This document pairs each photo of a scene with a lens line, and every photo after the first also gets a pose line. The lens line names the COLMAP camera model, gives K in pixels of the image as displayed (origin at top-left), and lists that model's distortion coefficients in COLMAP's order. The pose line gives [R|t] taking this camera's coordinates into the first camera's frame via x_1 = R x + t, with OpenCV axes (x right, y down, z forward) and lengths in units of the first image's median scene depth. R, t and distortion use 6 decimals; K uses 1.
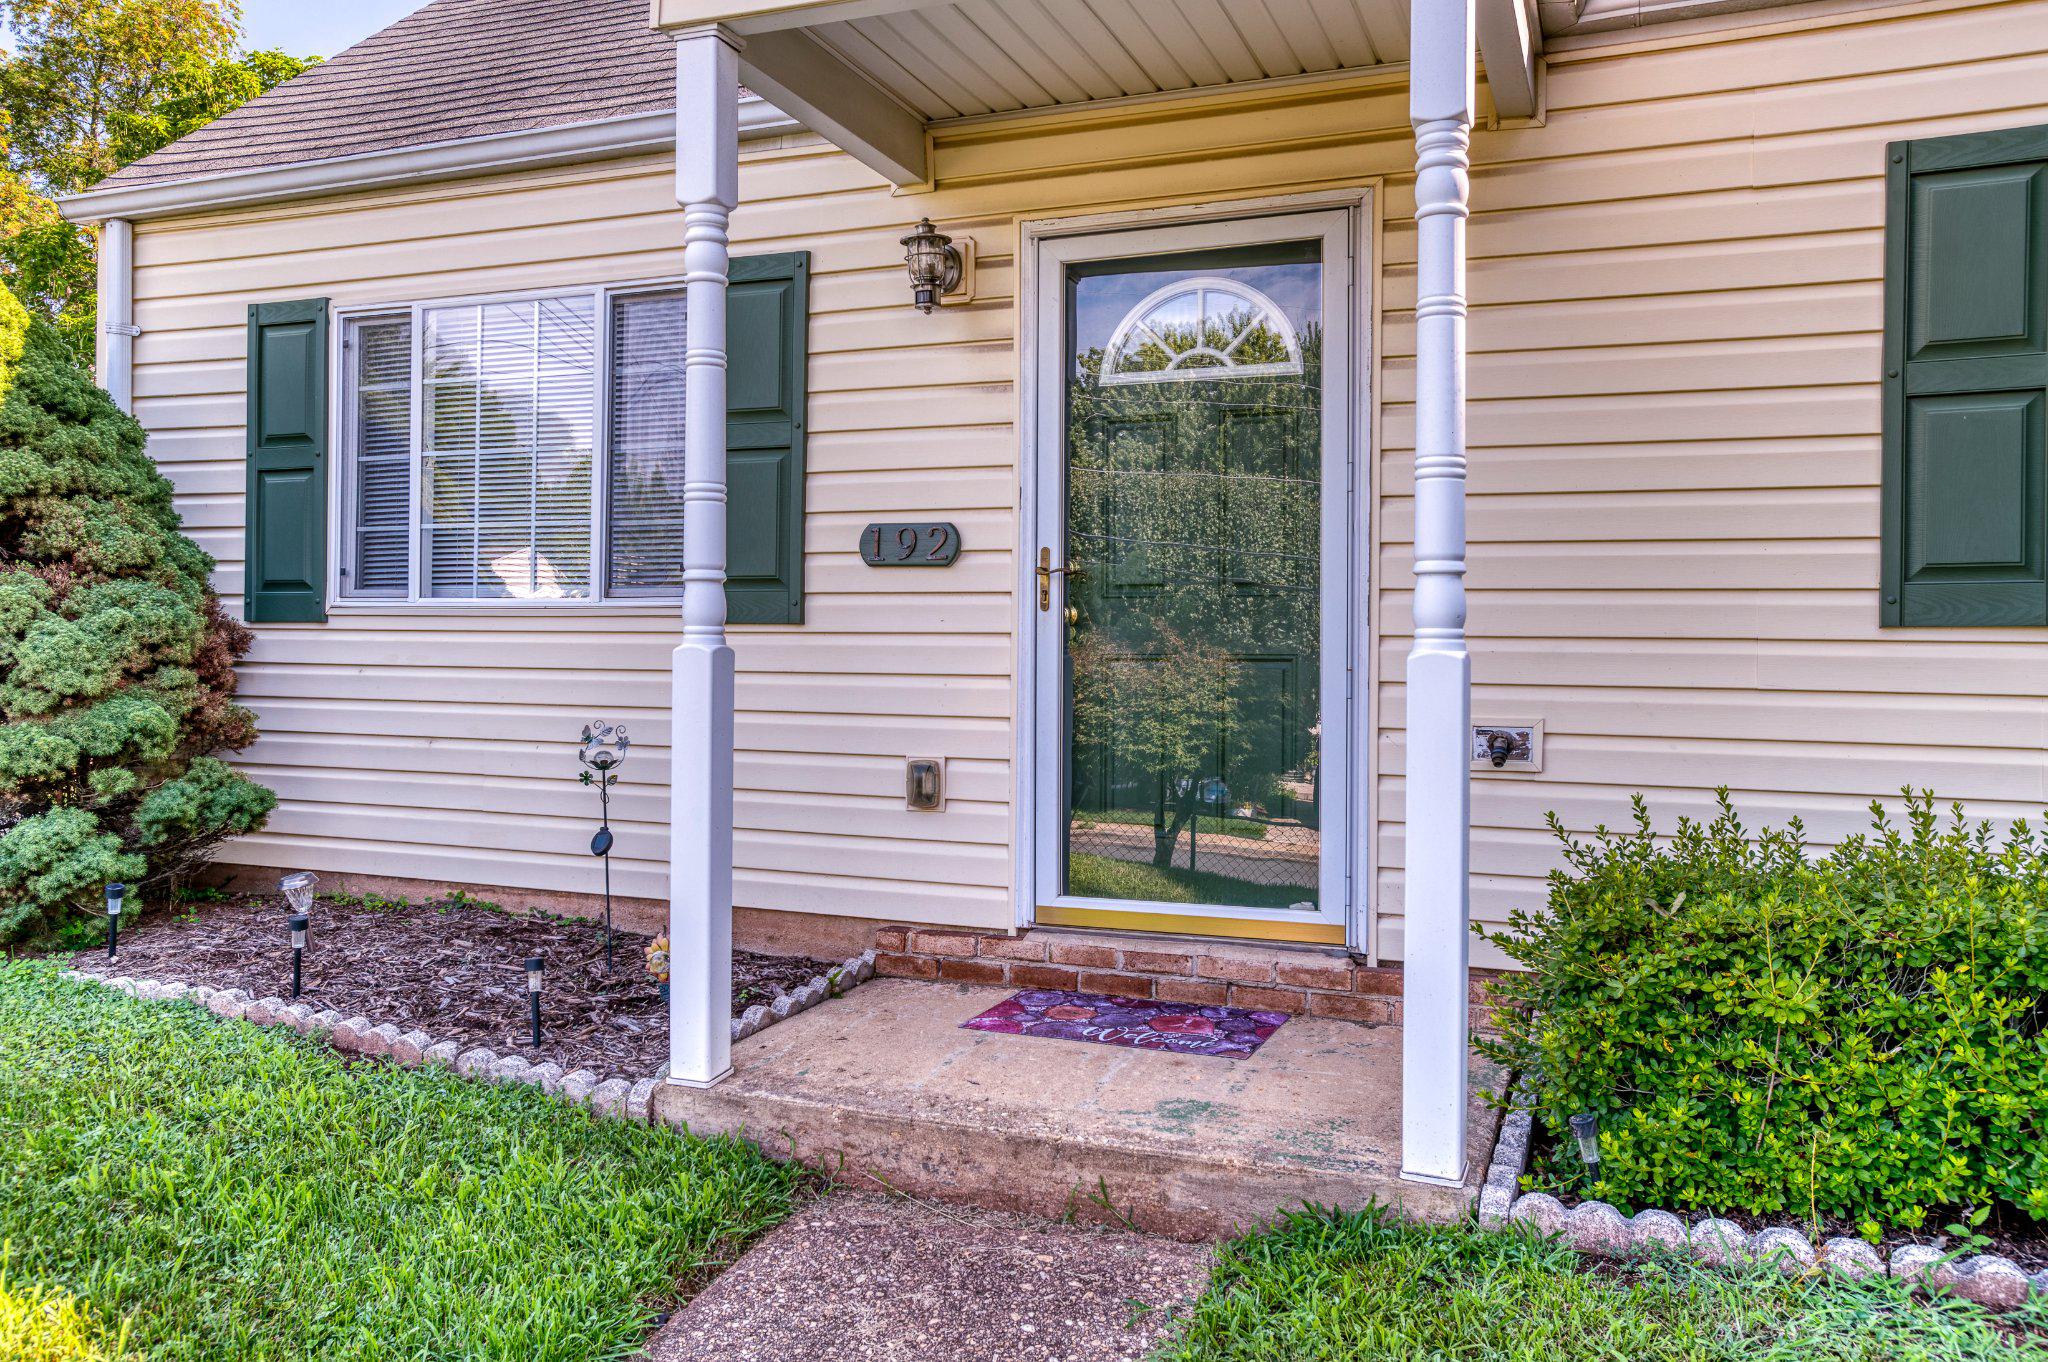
lens RADIAL K [[1532.5, 0, 1020.0], [0, 1532.5, 643.3], [0, 0, 1]] dist [0.028594, 0.000253]
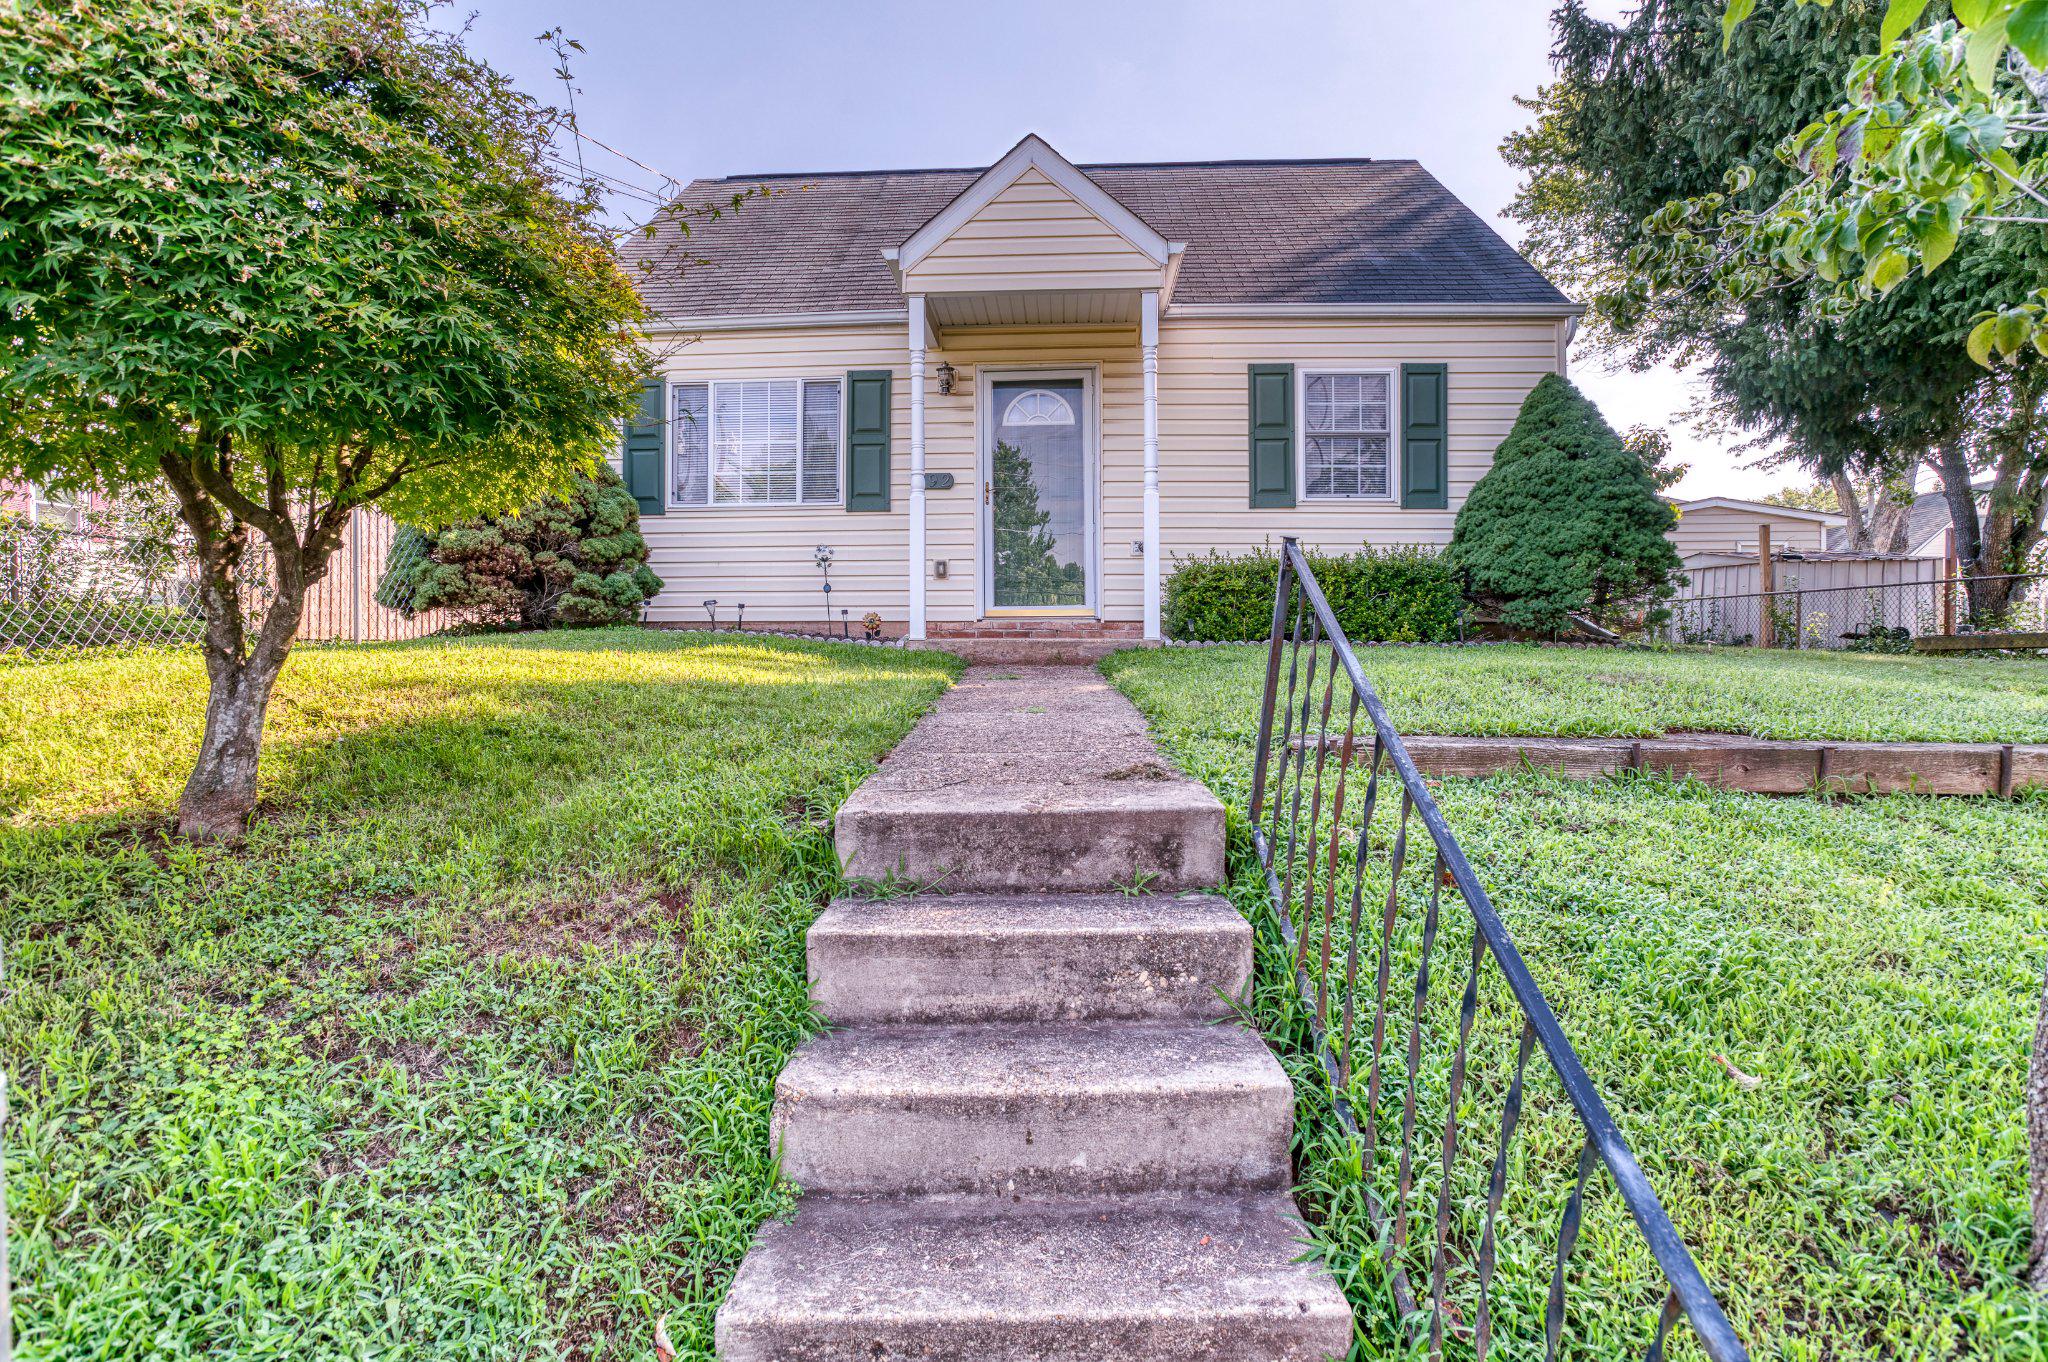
lens RADIAL K [[995.5, 0, 1020.2], [0, 995.5, 655.9], [0, 0, 1]] dist [-0.044844, 0.015728]
pose [[0.945263, -0.019769, 0.325711, -0.507974], [0.016957, 0.999790, 0.011473, 0.227821], [-0.325870, -0.005322, 0.945400, -0.713795]]
